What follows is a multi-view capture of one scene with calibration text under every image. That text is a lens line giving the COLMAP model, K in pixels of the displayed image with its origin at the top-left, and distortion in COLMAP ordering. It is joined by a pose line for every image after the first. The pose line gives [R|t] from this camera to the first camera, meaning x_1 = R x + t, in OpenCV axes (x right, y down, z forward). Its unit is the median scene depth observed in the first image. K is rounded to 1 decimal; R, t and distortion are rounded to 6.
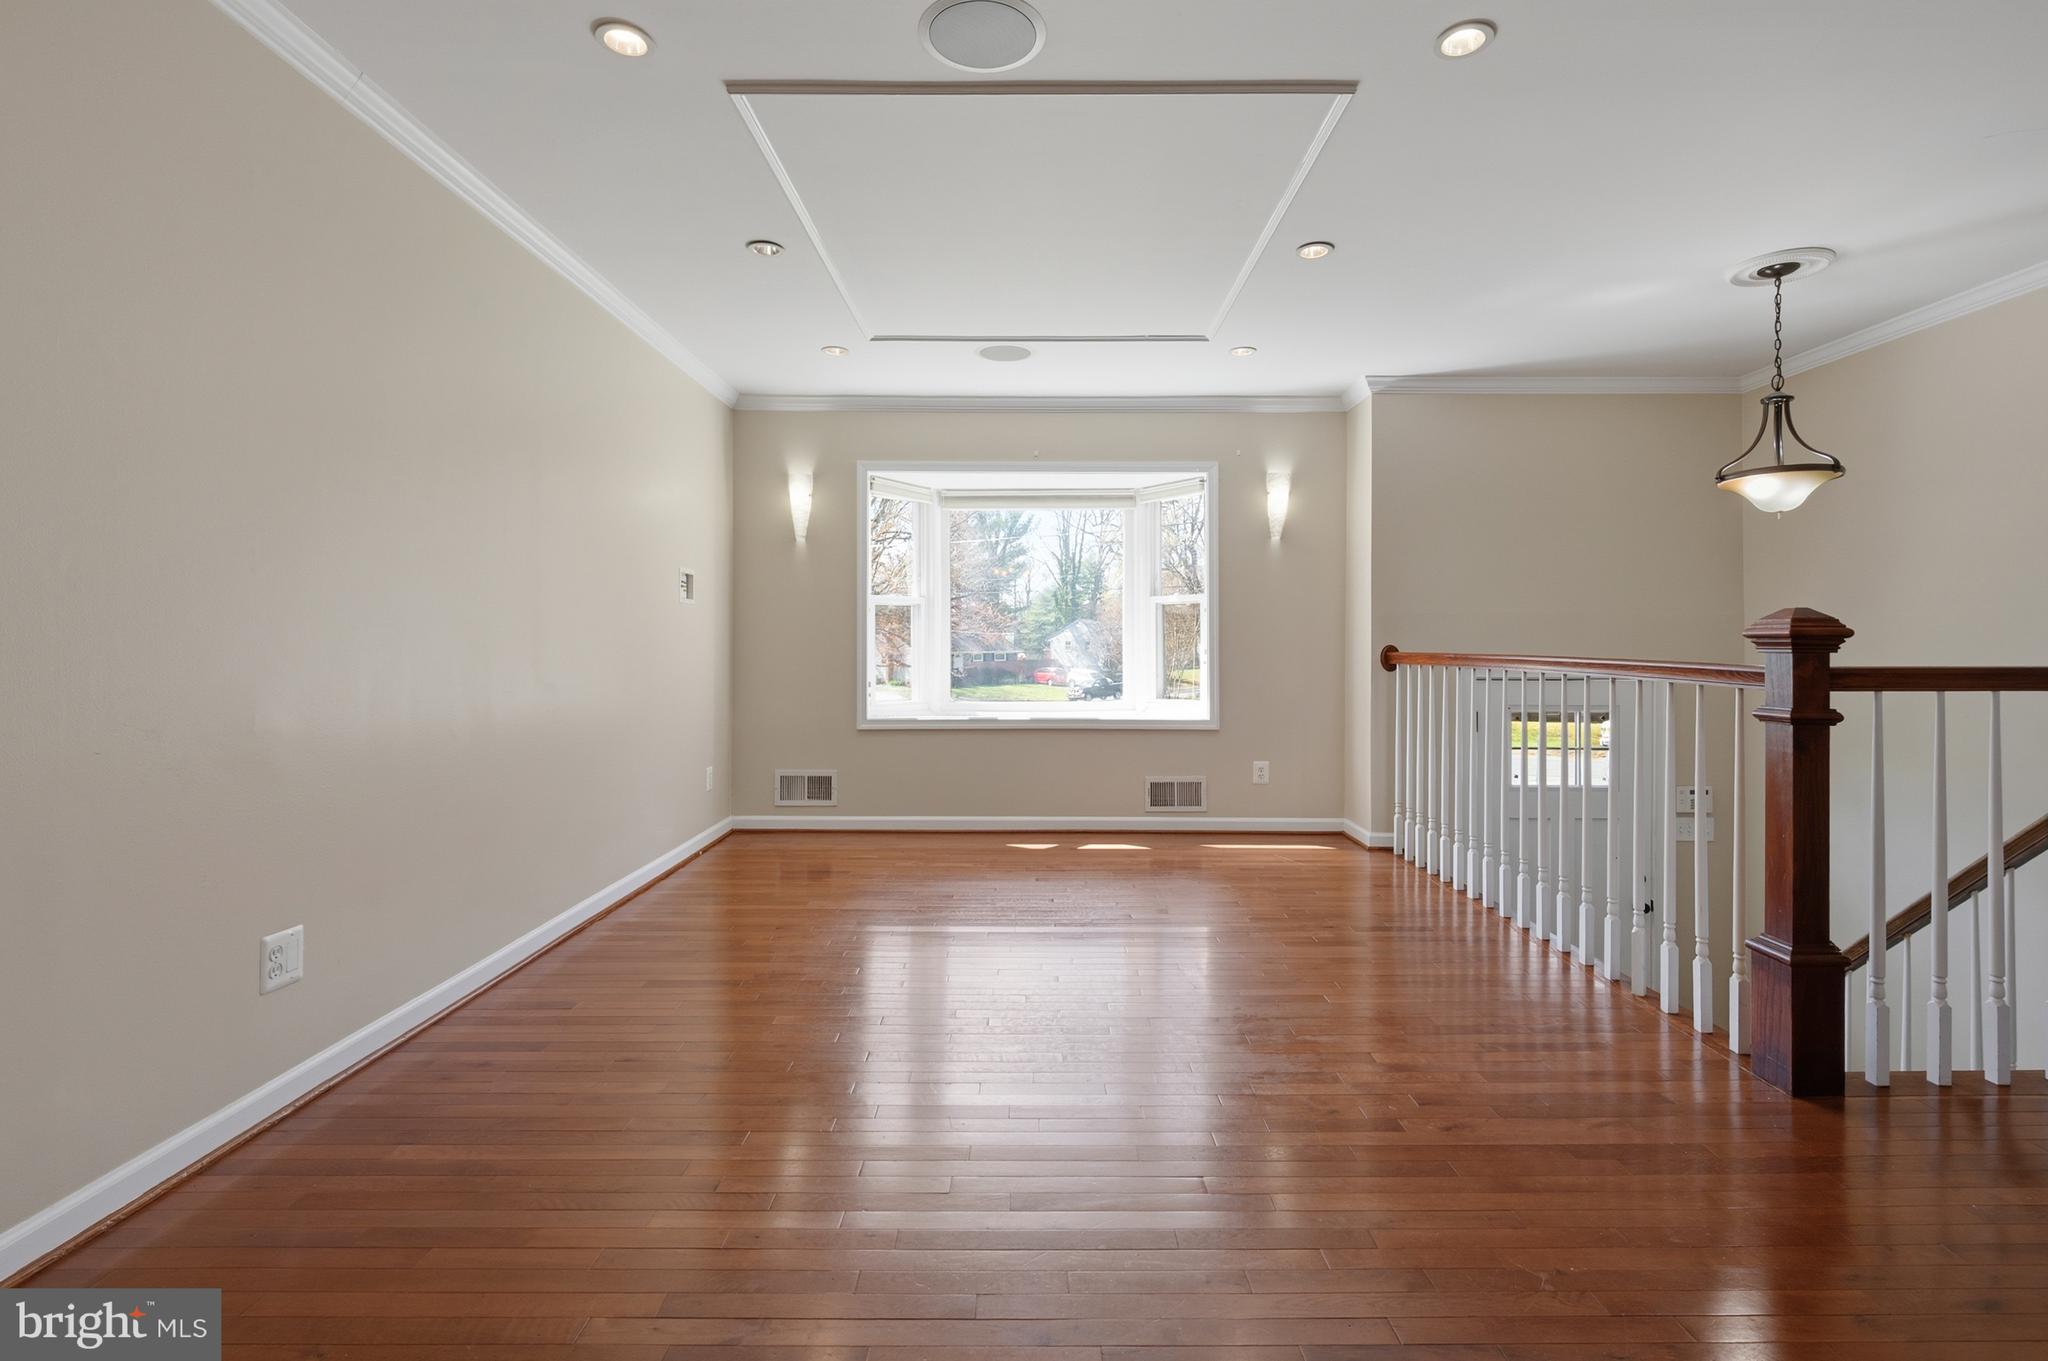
lens RADIAL K [[957.0, 0, 1027.3], [0, 957.0, 638.7], [0, 0, 1]] dist [-0.000334, -0.000012]
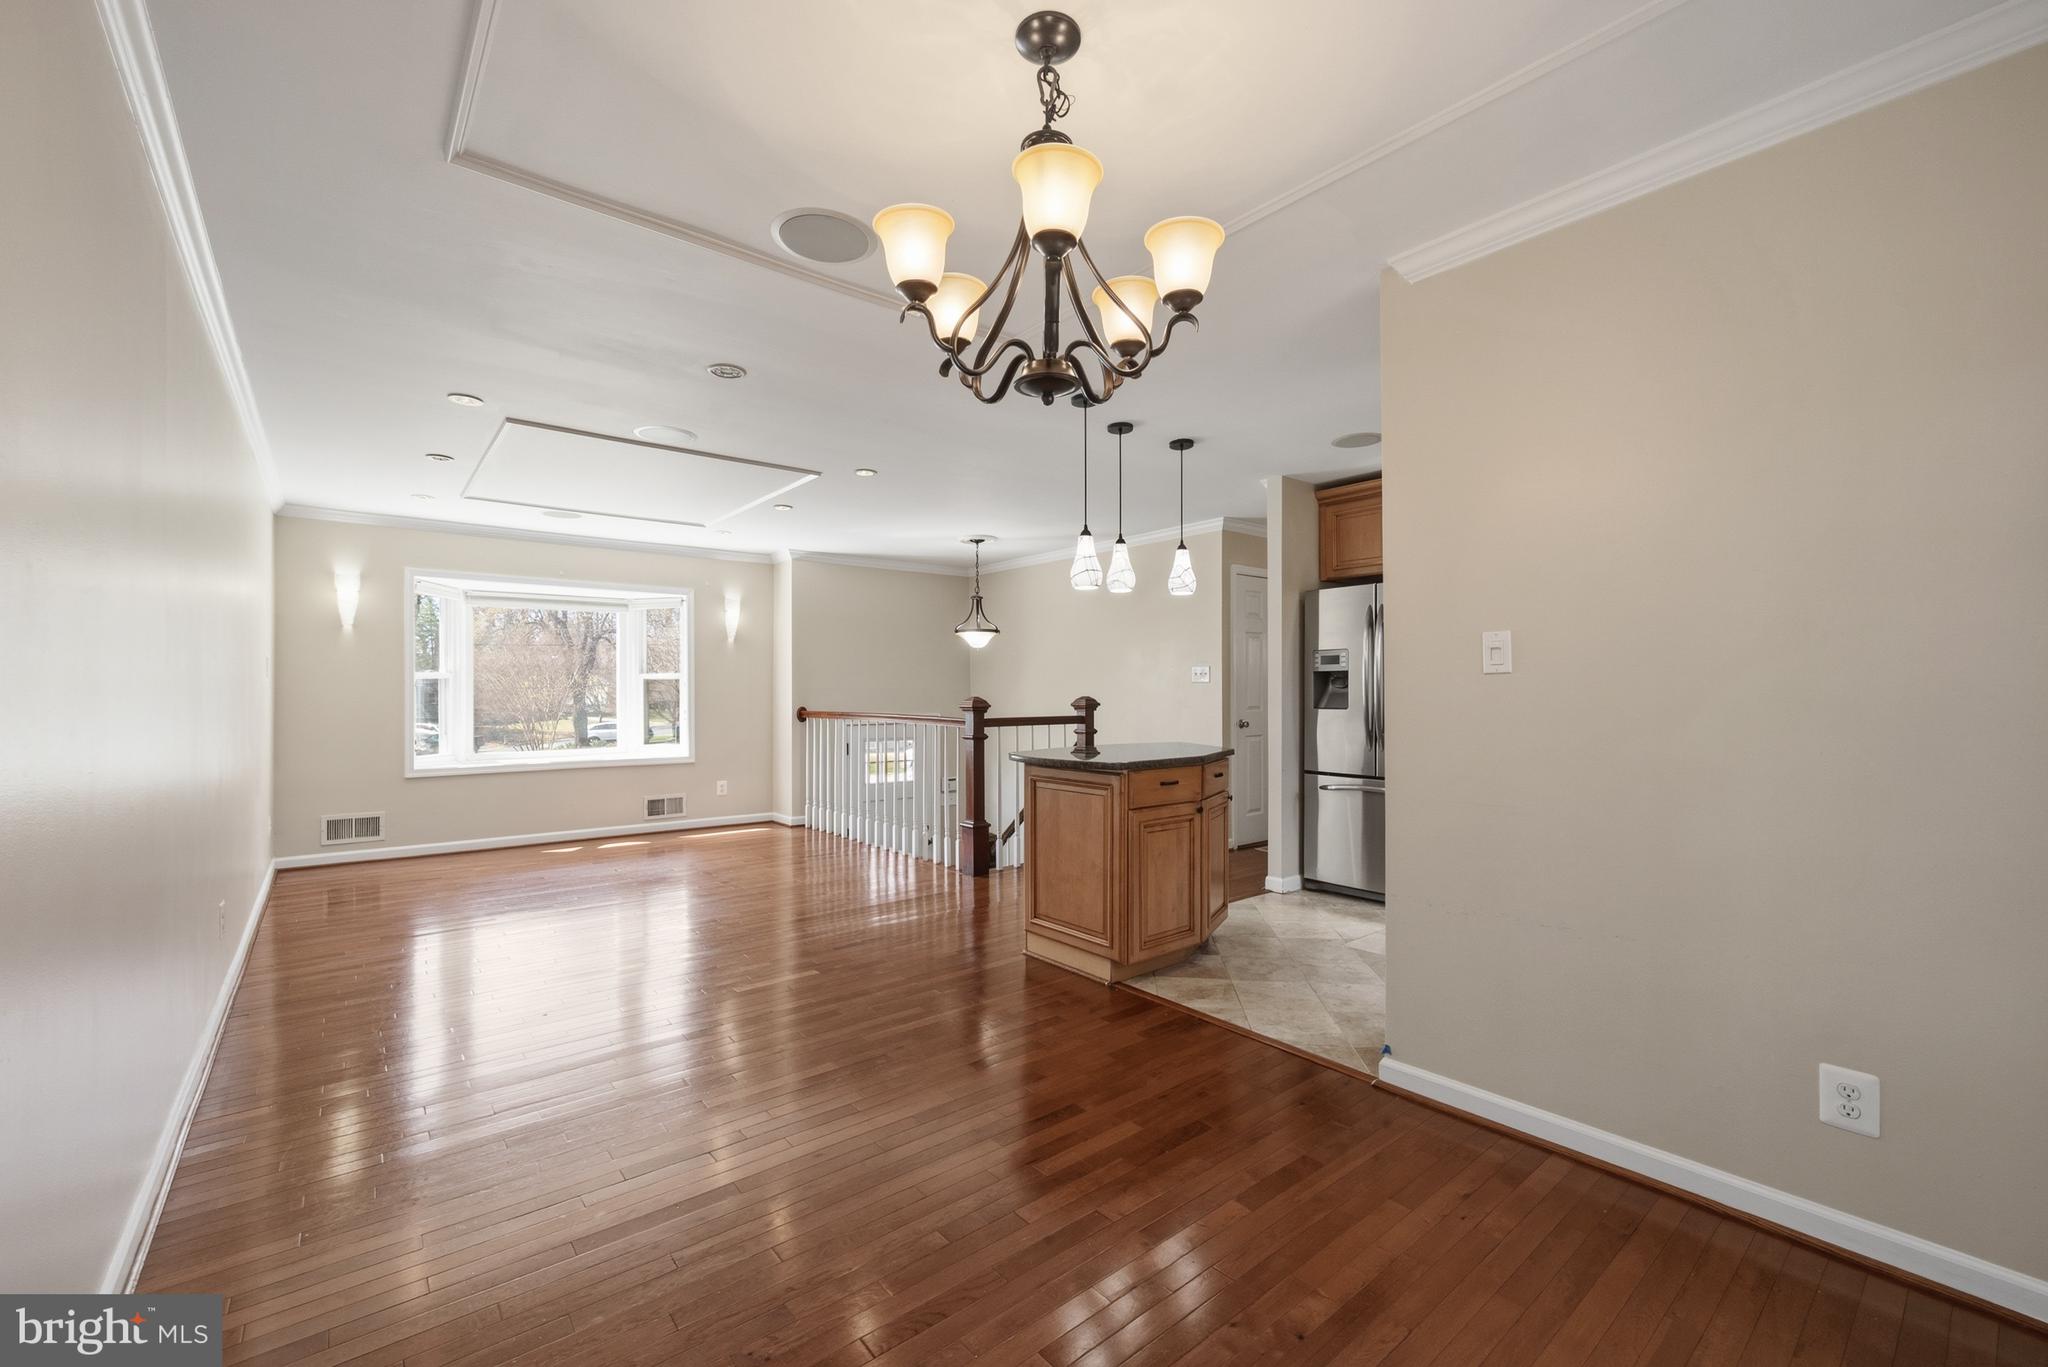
lens RADIAL K [[839.1, 0, 1022.2], [0, 839.1, 689.8], [0, 0, 1]] dist [0.000162, -0.000236]
pose [[0.775410, -0.001257, 0.631457, -0.248356], [0.001307, 0.999999, 0.000385, -0.022226], [-0.631456, 0.000527, 0.775411, -0.389391]]
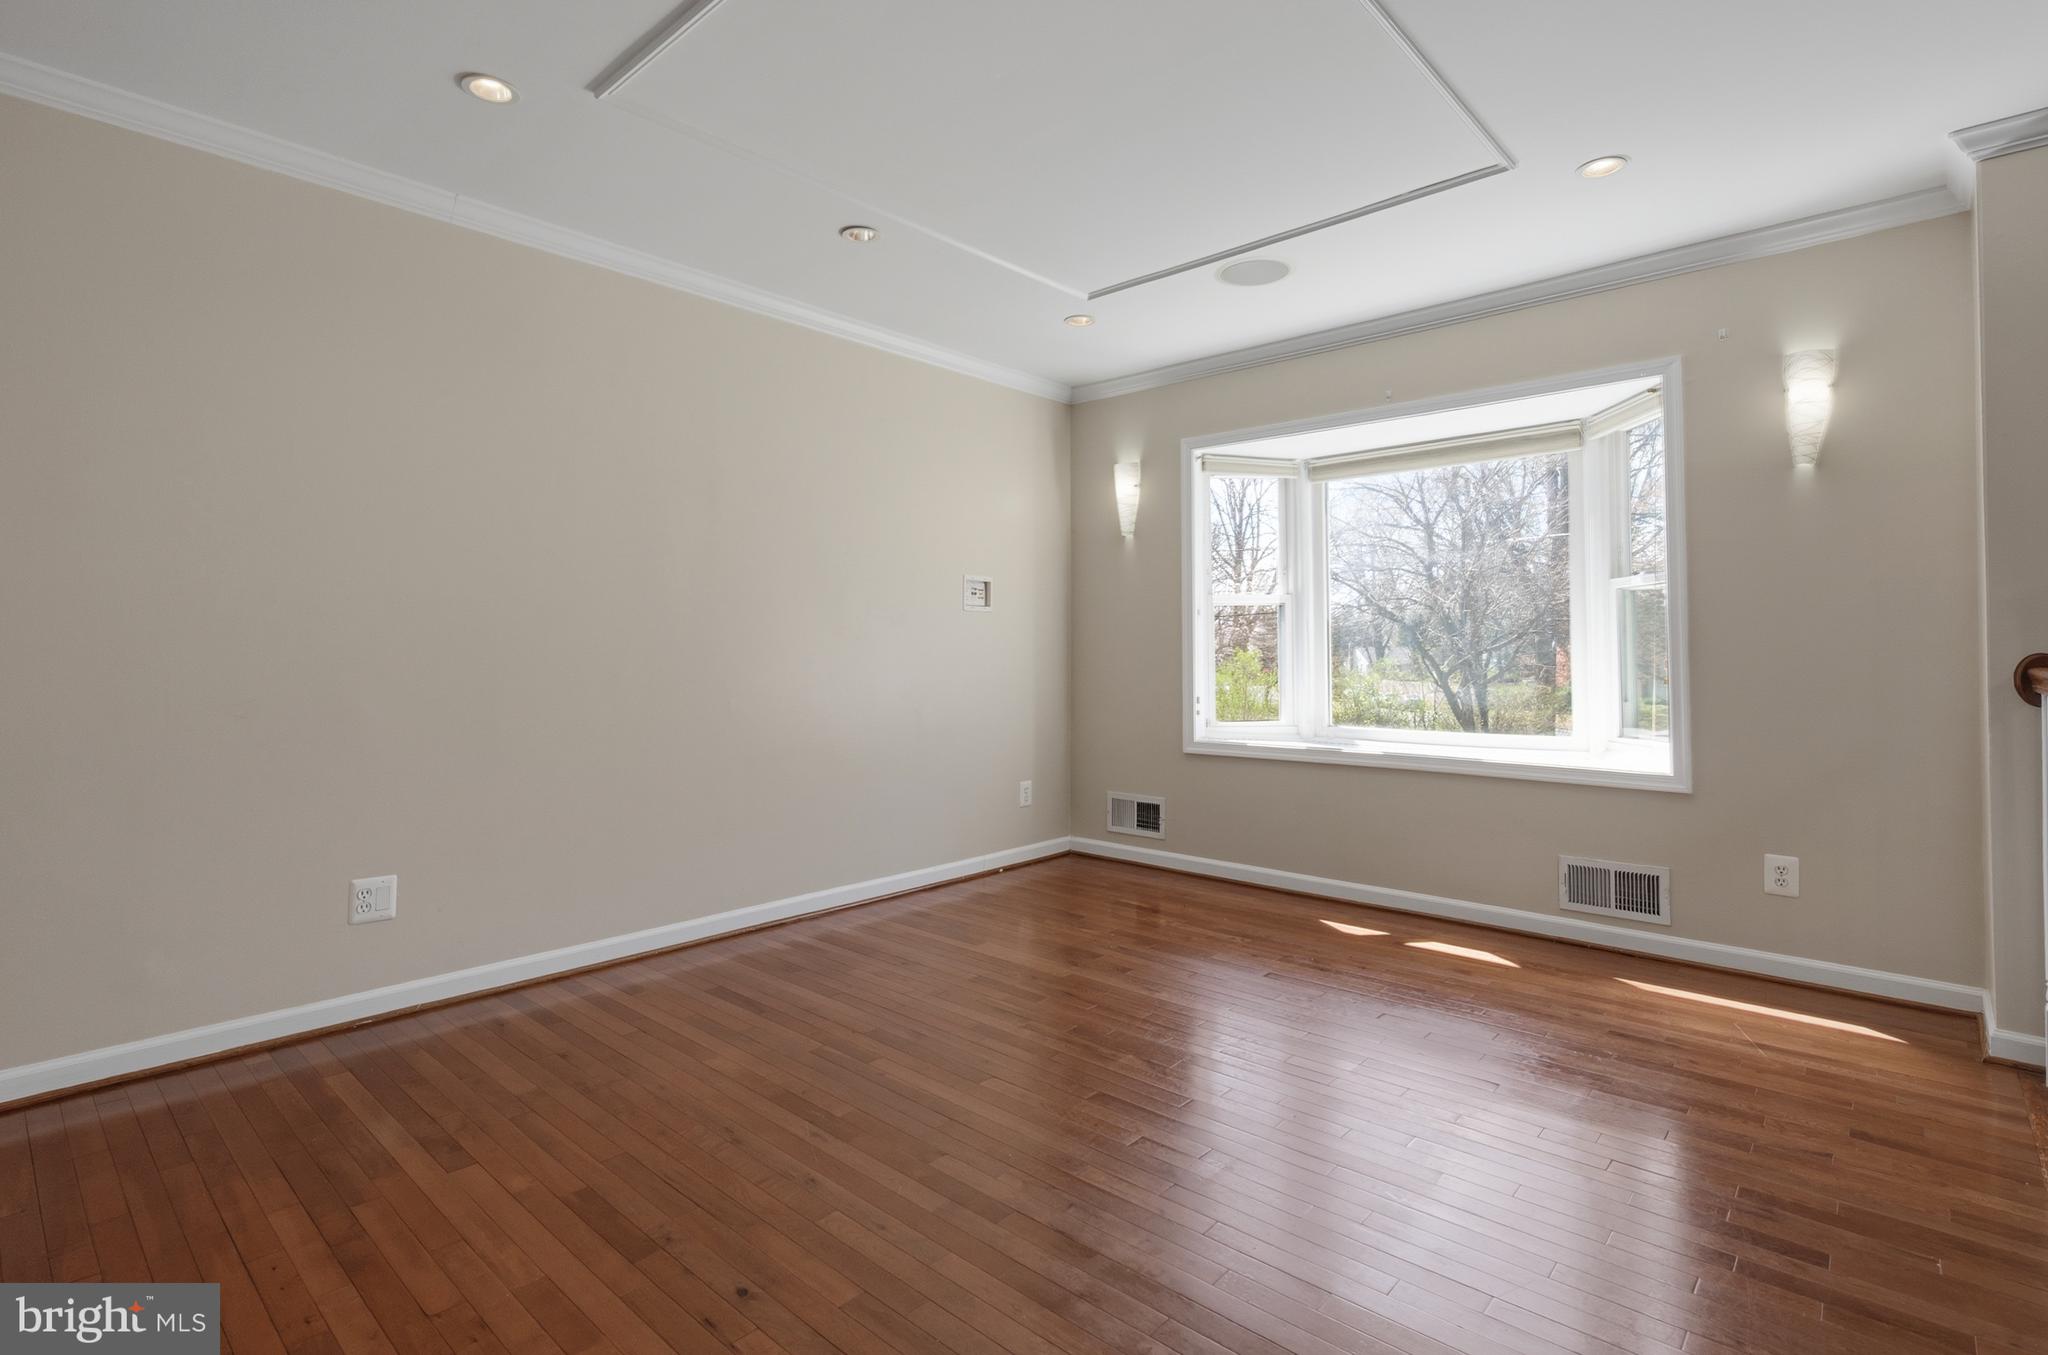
lens RADIAL K [[991.8, 0, 1021.6], [0, 991.8, 627.5], [0, 0, 1]] dist [-0.000332, -0.000709]
pose [[0.734783, -0.017846, -0.678067, 0.319827], [0.005227, 0.999773, -0.020649, 0.000687], [0.678282, 0.011628, 0.734710, 0.253186]]
